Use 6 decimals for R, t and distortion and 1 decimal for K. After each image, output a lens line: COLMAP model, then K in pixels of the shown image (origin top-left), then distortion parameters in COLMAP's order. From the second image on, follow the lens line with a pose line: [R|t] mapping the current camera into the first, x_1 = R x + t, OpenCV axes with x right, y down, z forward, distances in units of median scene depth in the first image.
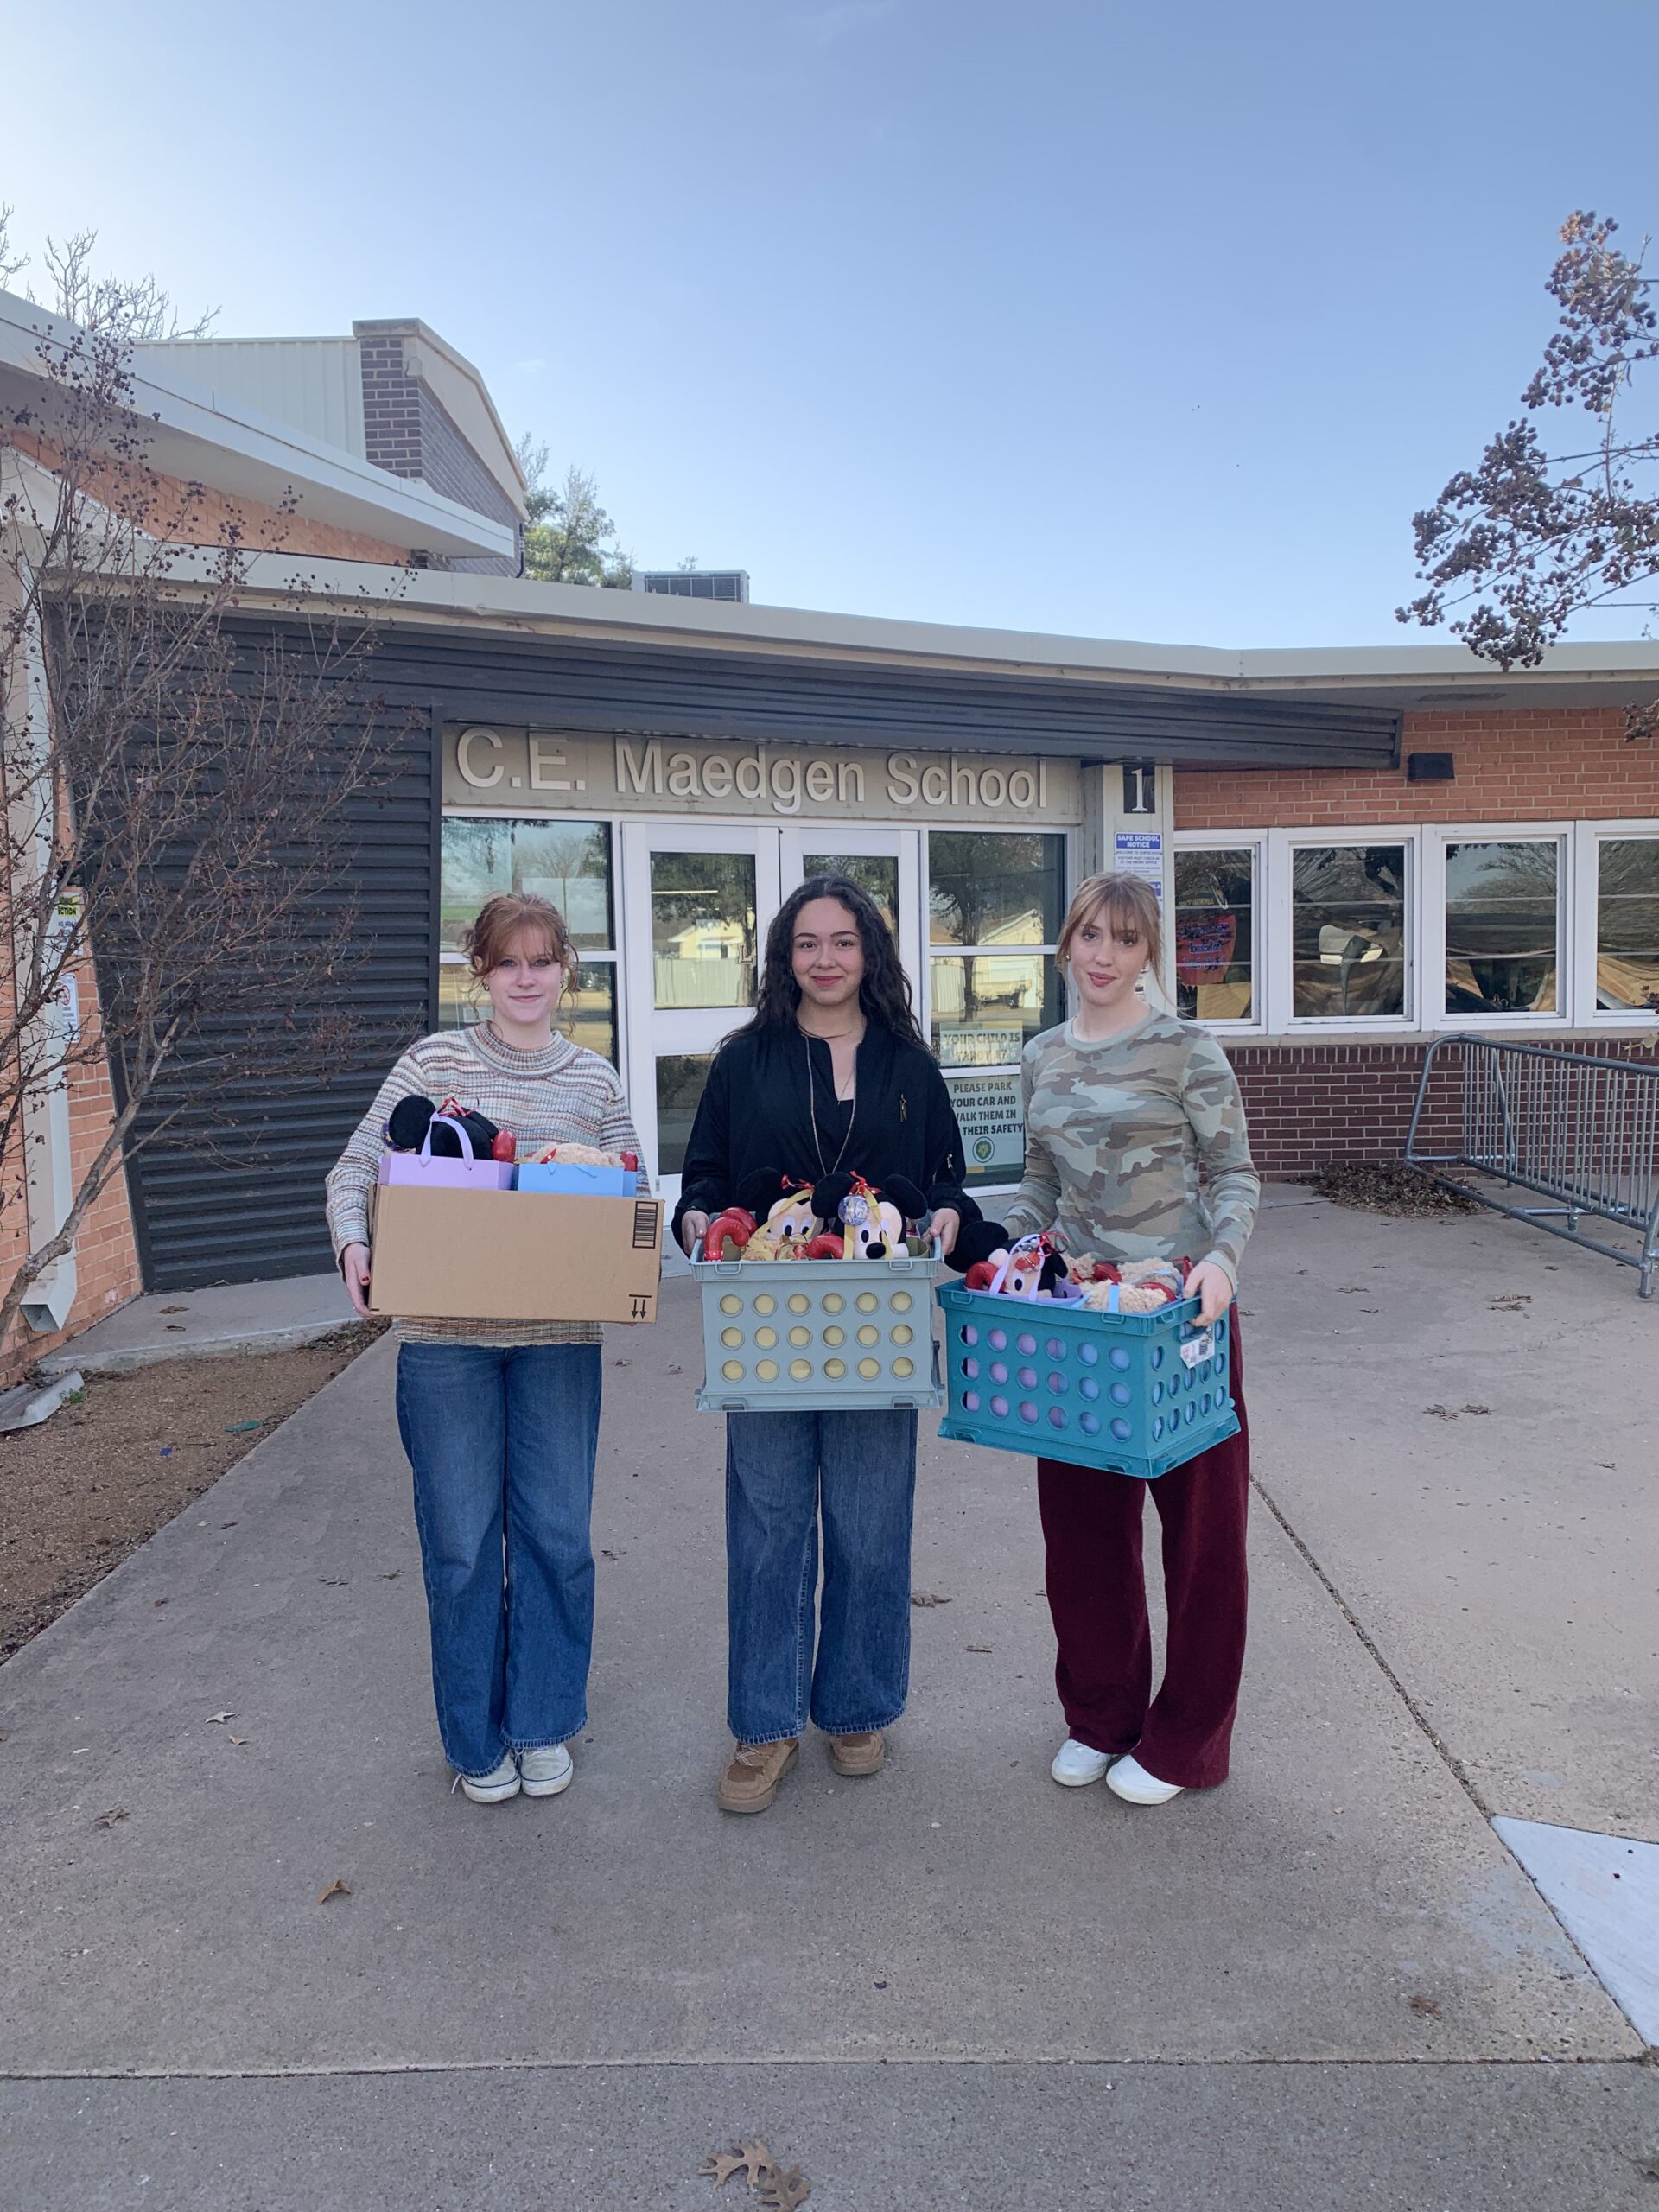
lens RADIAL K [[1647.4, 0, 840.4], [0, 1647.4, 1103.0], [0, 0, 1]] dist [0.008679, -0.003527]
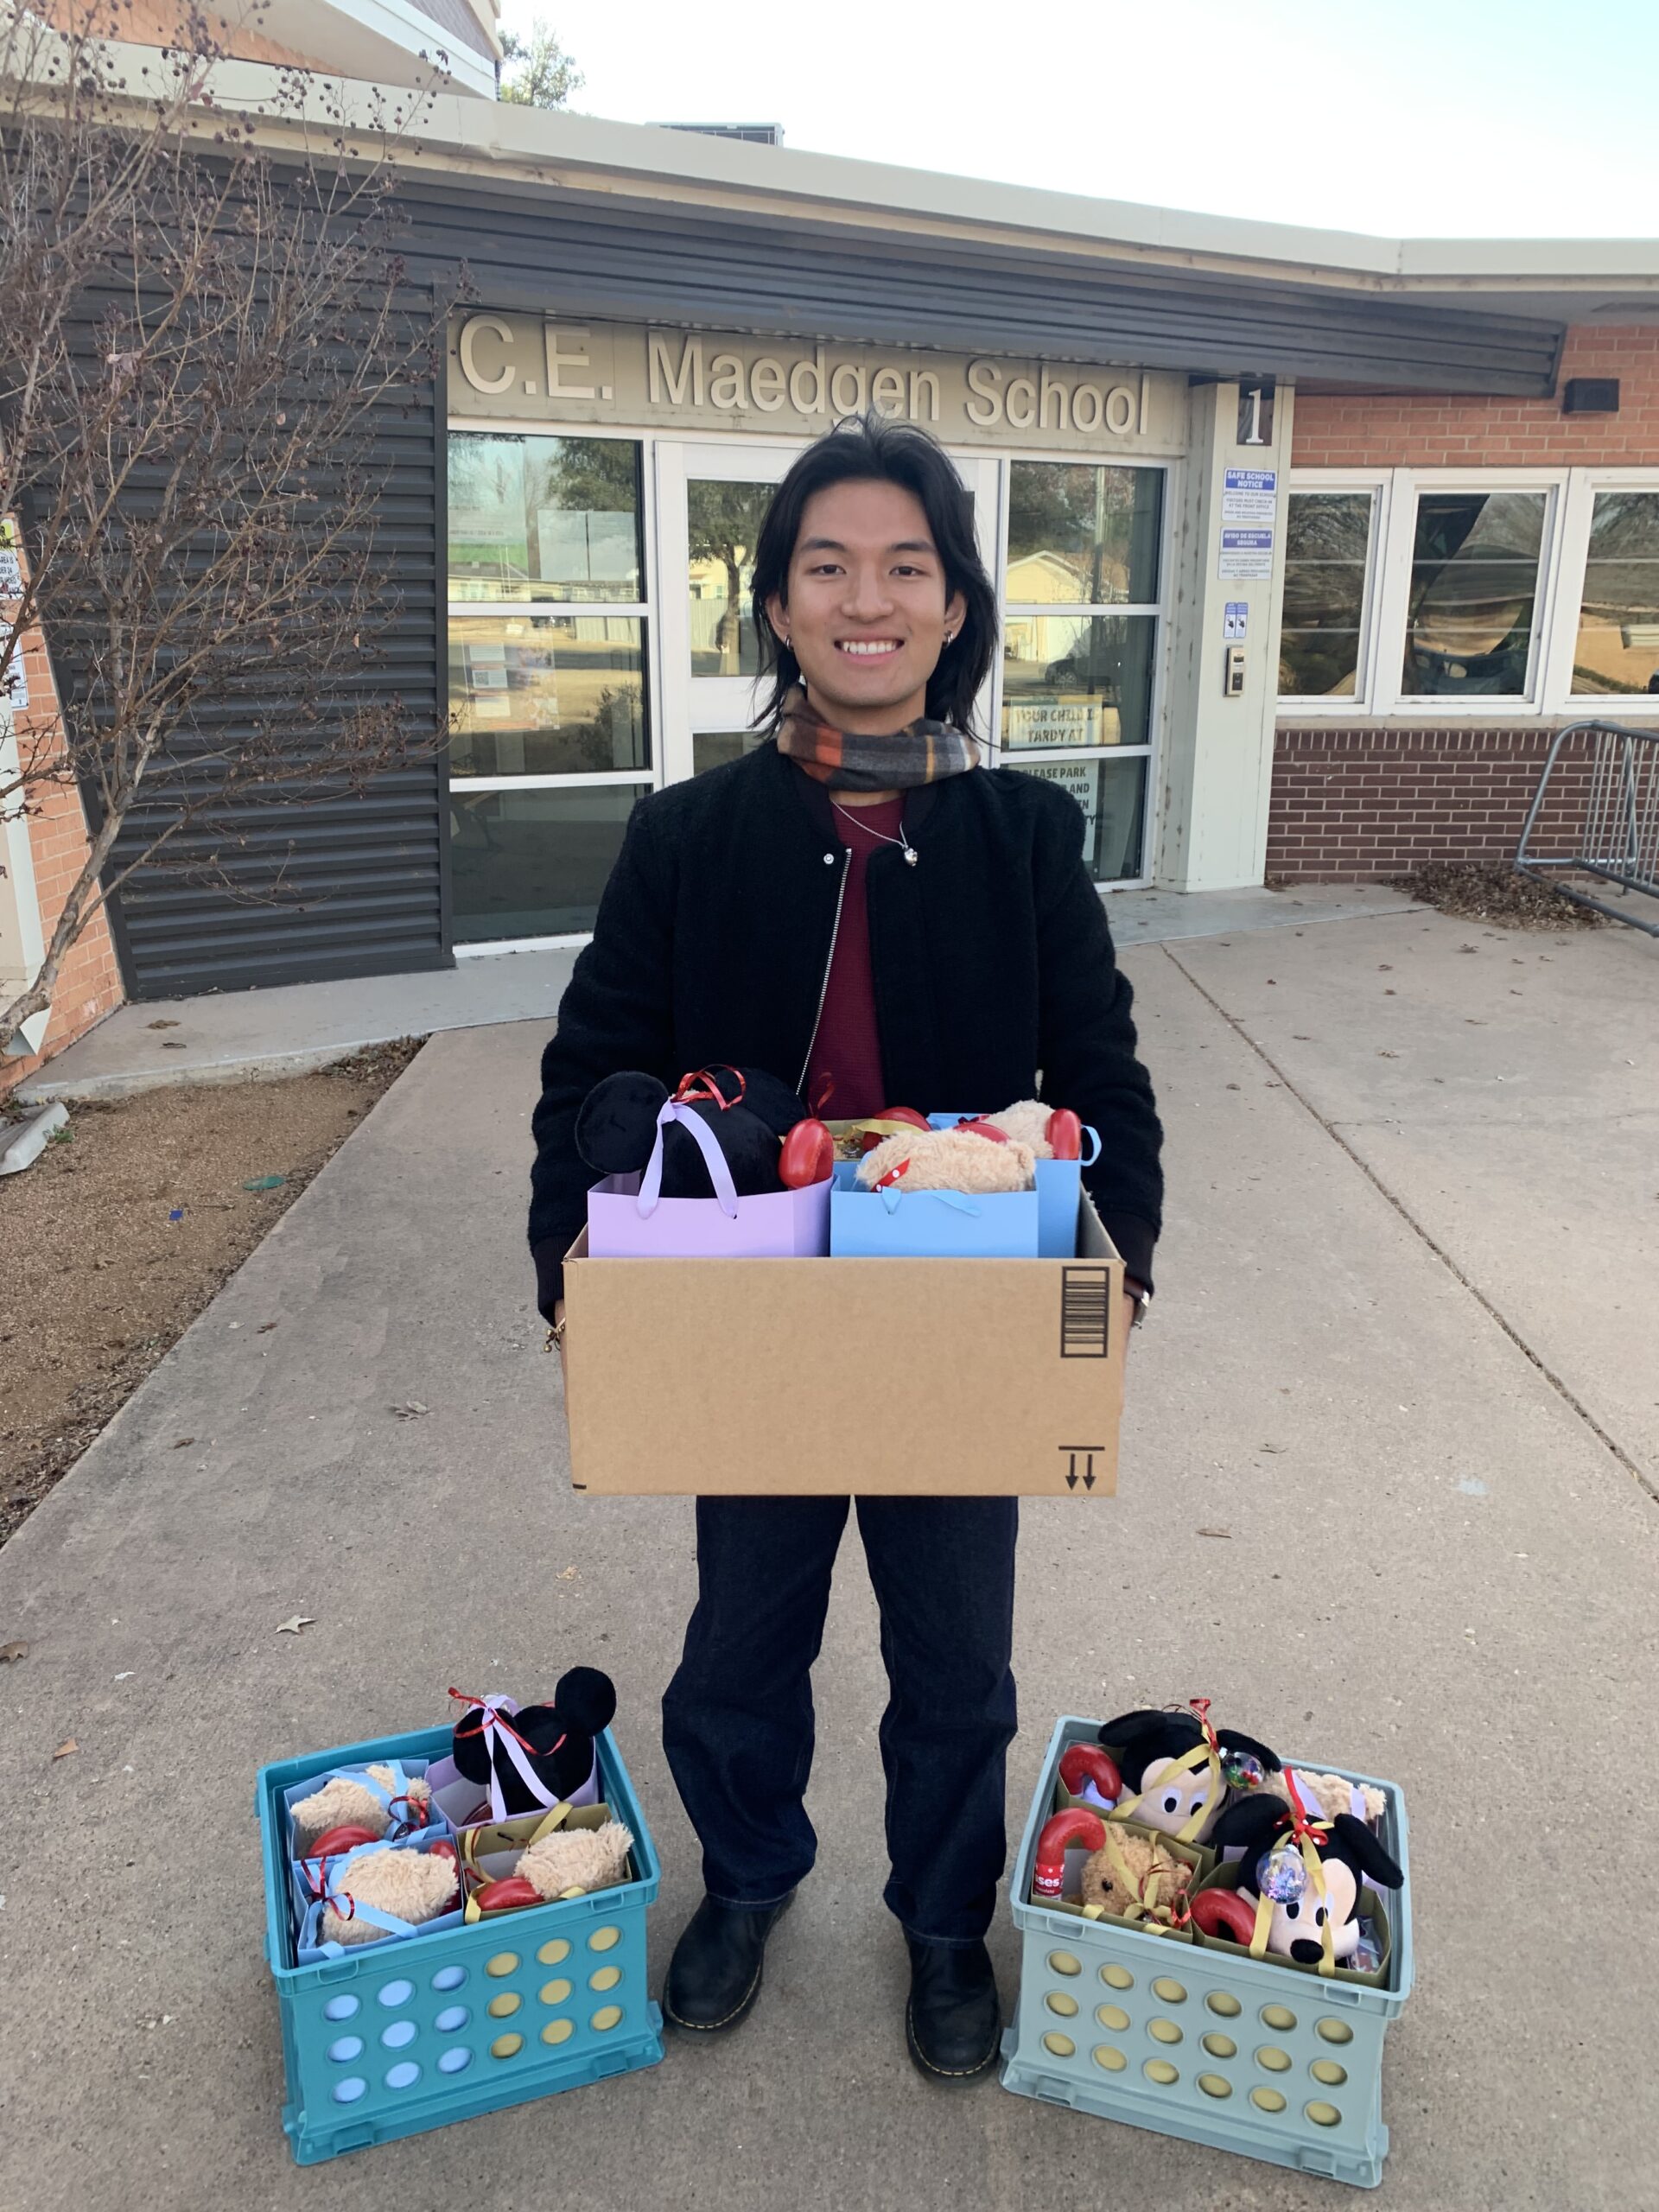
lens RADIAL K [[1645.9, 0, 825.8], [0, 1645.9, 1121.5], [0, 0, 1]] dist [0.006025, -0.000789]
pose [[0.999735, 0.017278, 0.015215, -0.072572], [-0.020167, 0.976001, 0.216830, -0.023636], [-0.011103, -0.217080, 0.976091, 0.146185]]
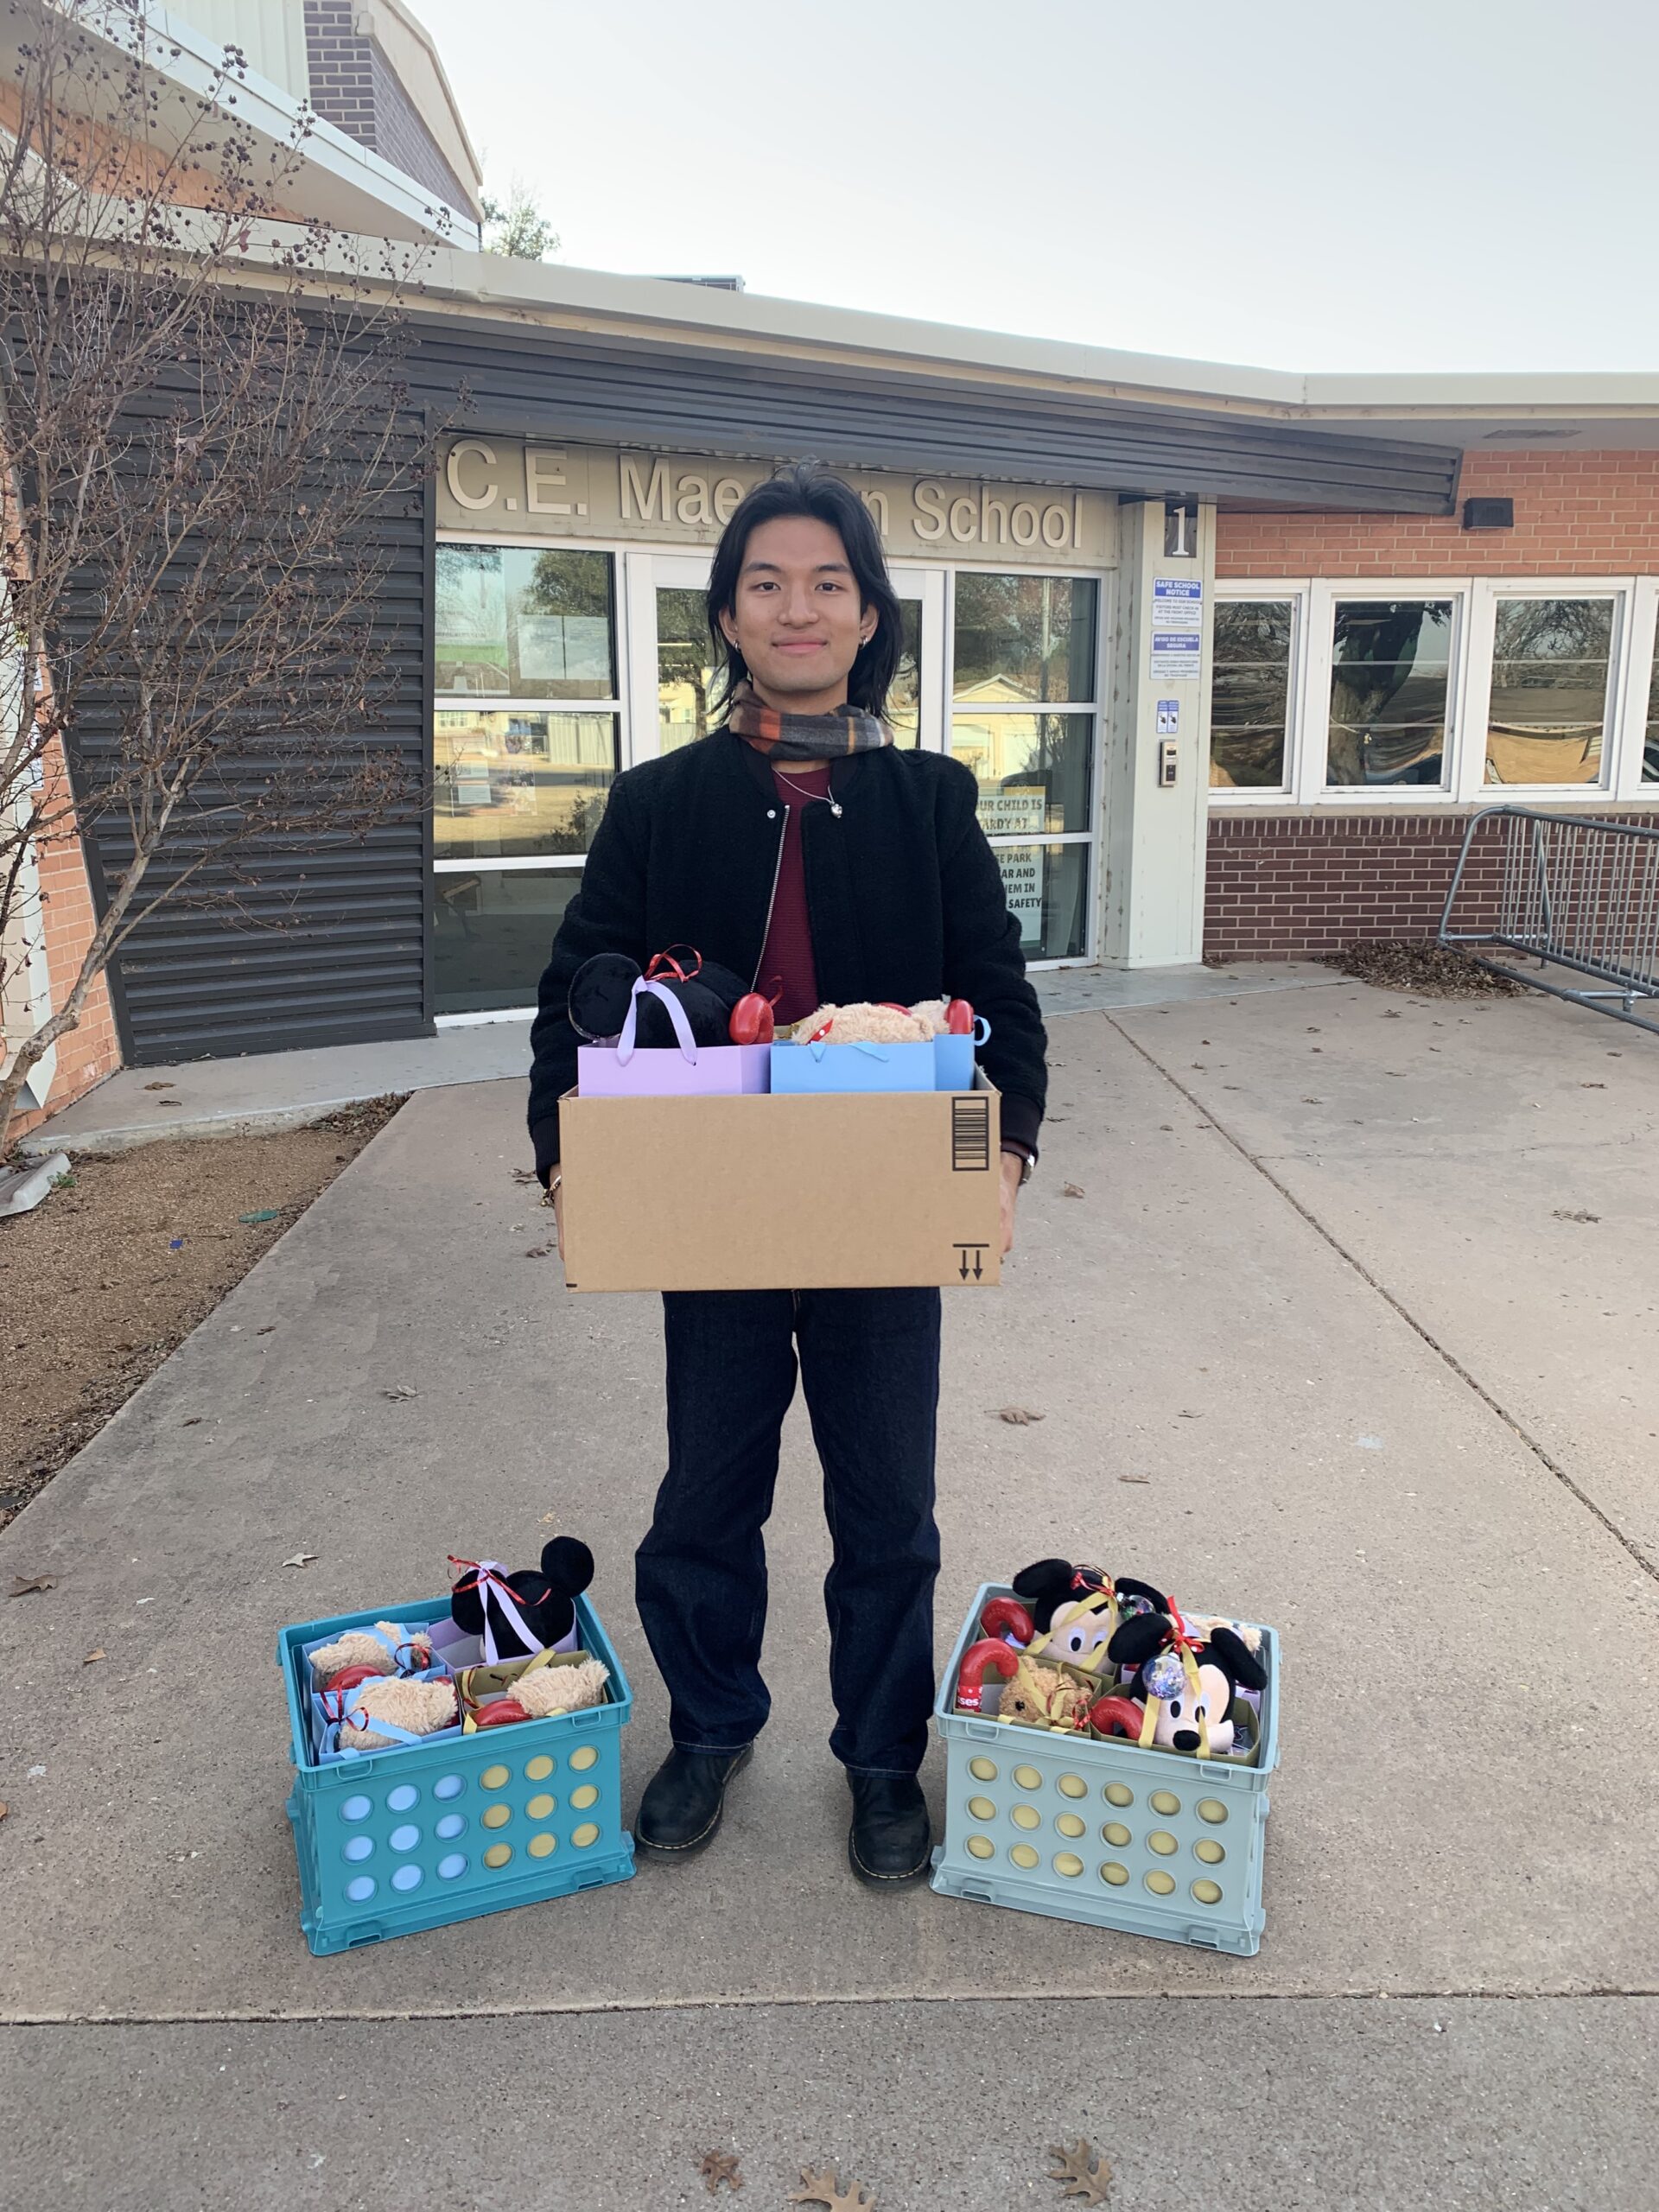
lens RADIAL K [[1641.7, 0, 823.7], [0, 1641.7, 1094.2], [0, 0, 1]] dist [0.008097, -0.002534]
pose [[0.999474, 0.008946, 0.031175, -0.067558], [-0.013010, 0.991069, 0.132712, 0.003187], [-0.029709, -0.133047, 0.990664, 0.084108]]
